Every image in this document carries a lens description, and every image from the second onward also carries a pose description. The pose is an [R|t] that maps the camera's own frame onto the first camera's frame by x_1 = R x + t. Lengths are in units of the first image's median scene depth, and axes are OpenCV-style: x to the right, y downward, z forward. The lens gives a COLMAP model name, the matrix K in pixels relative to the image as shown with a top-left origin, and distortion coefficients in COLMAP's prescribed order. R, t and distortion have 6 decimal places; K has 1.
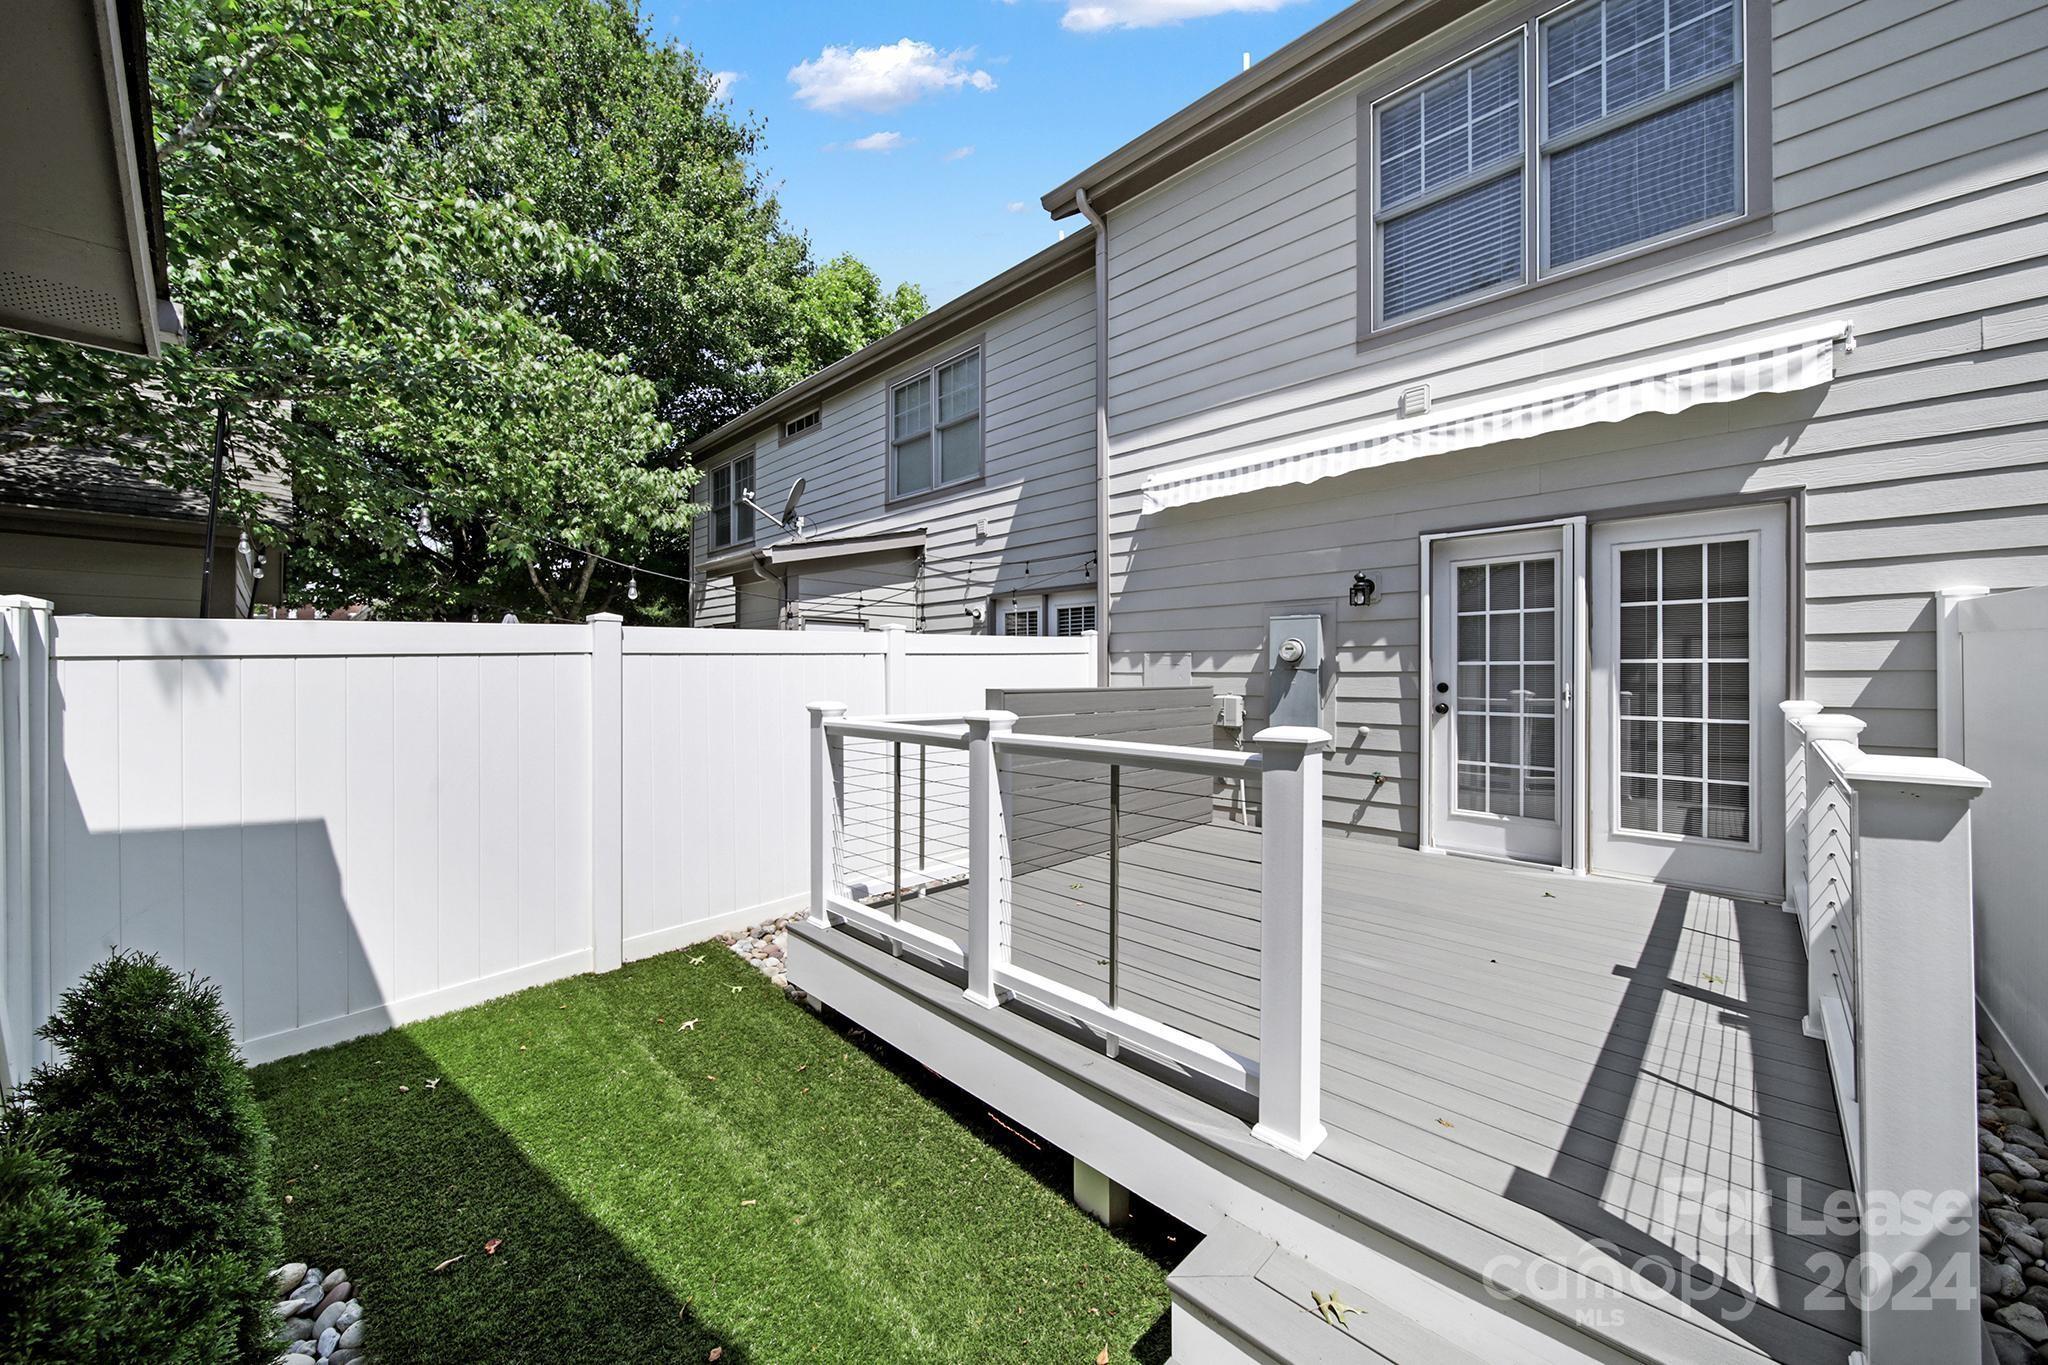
lens RADIAL K [[730.4, 0, 1019.5], [0, 730.4, 675.5], [0, 0, 1]] dist [-0.001456, -0.000119]
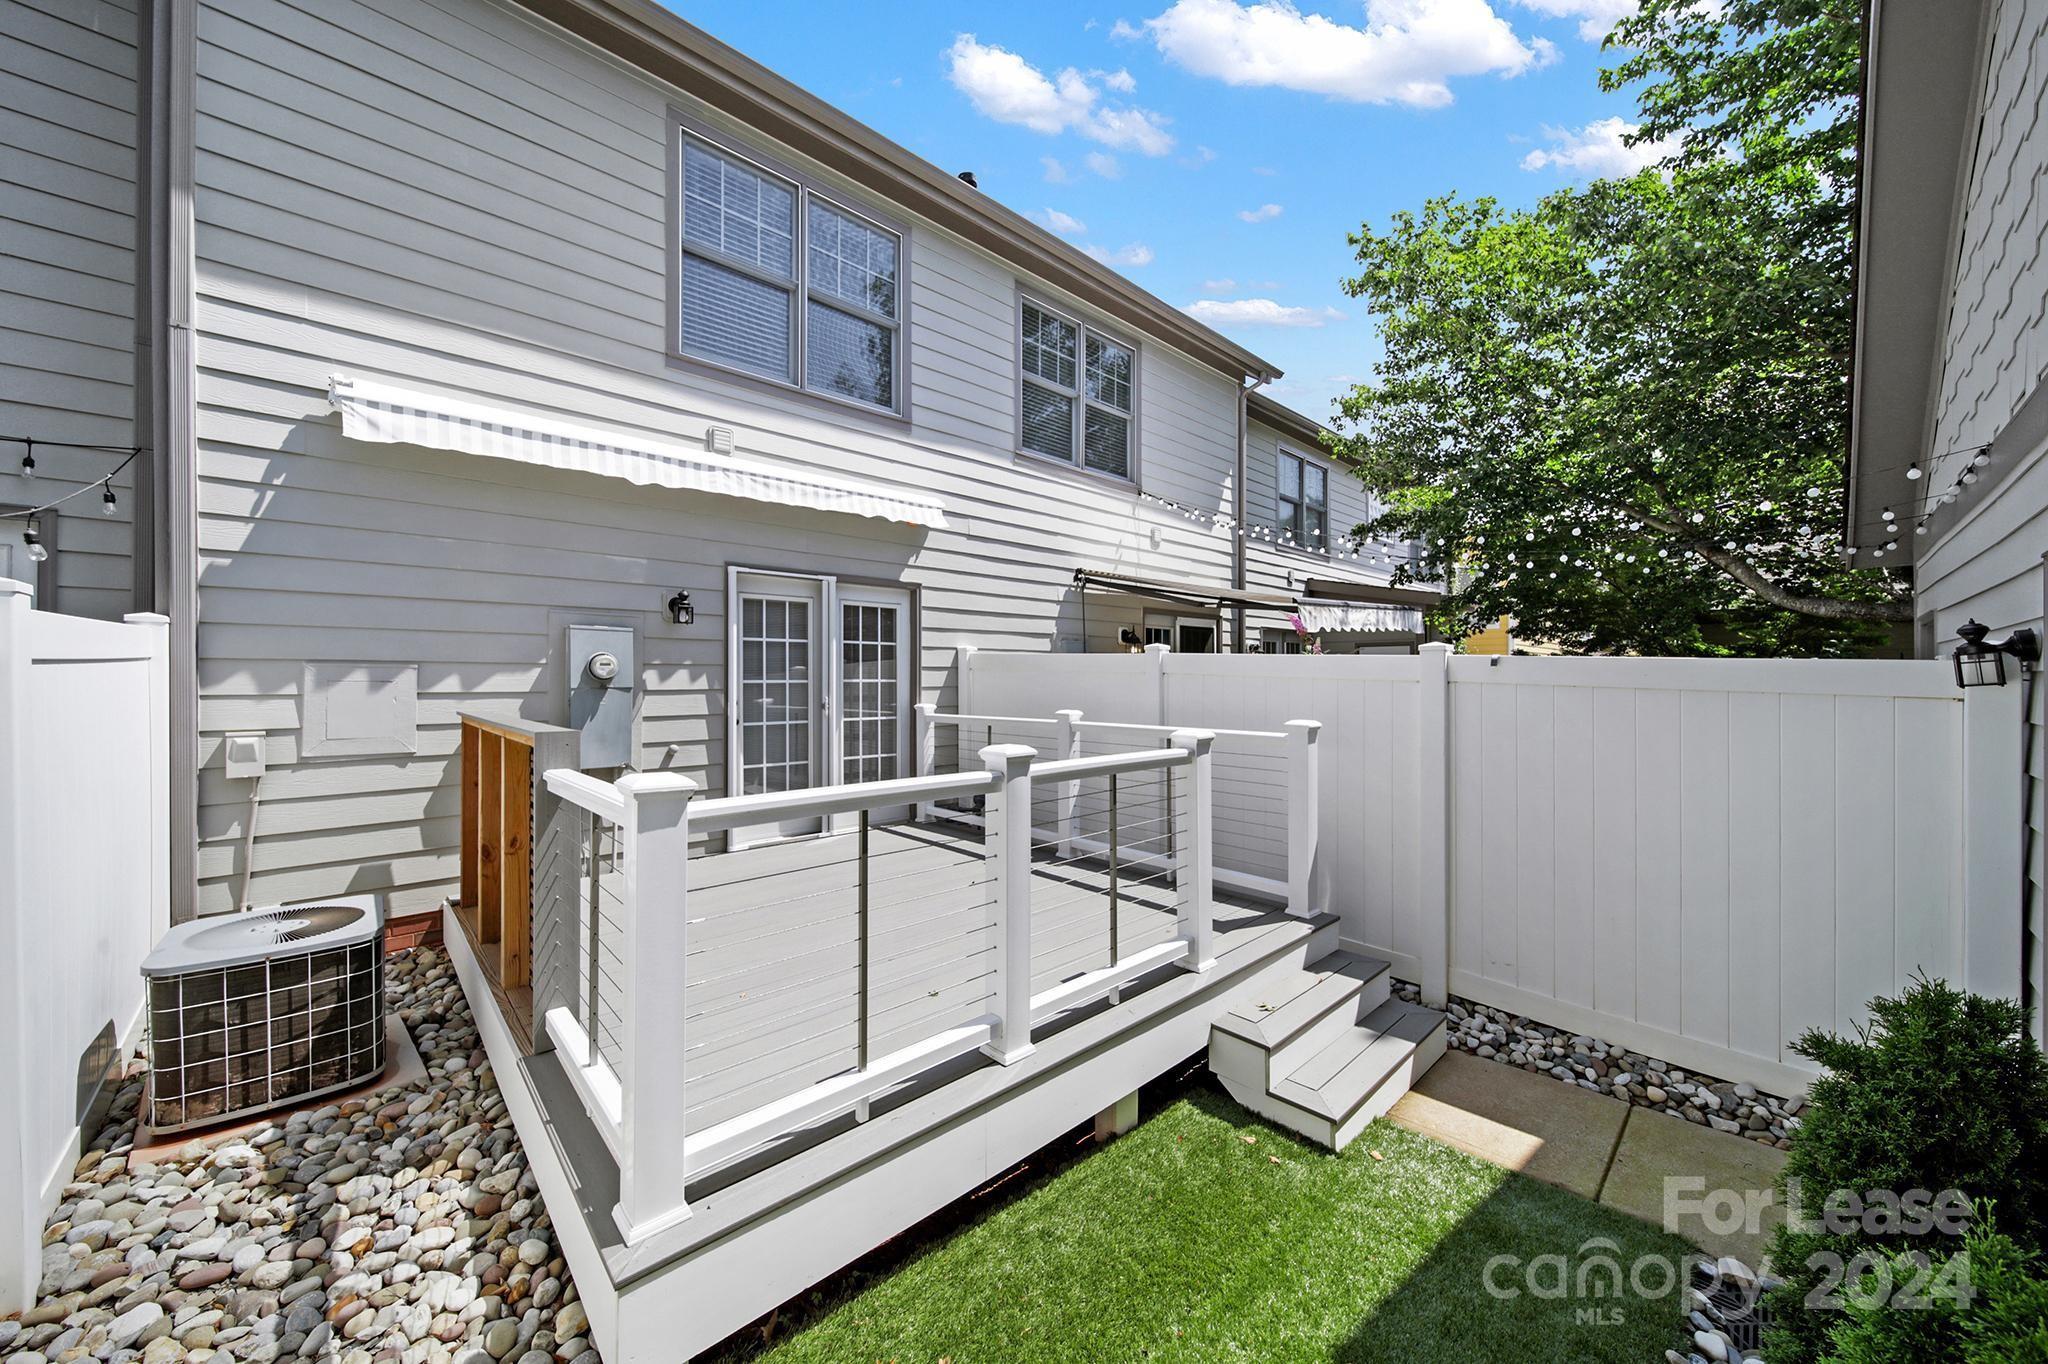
lens RADIAL K [[730.4, 0, 1031.3], [0, 730.4, 675.3], [0, 0, 1]] dist [-0.001456, -0.000119]
pose [[0.032295, 0.002549, 0.999475, -0.504804], [0.003297, 0.999991, -0.002657, -0.020999], [-0.999473, 0.003381, 0.032286, 0.484250]]
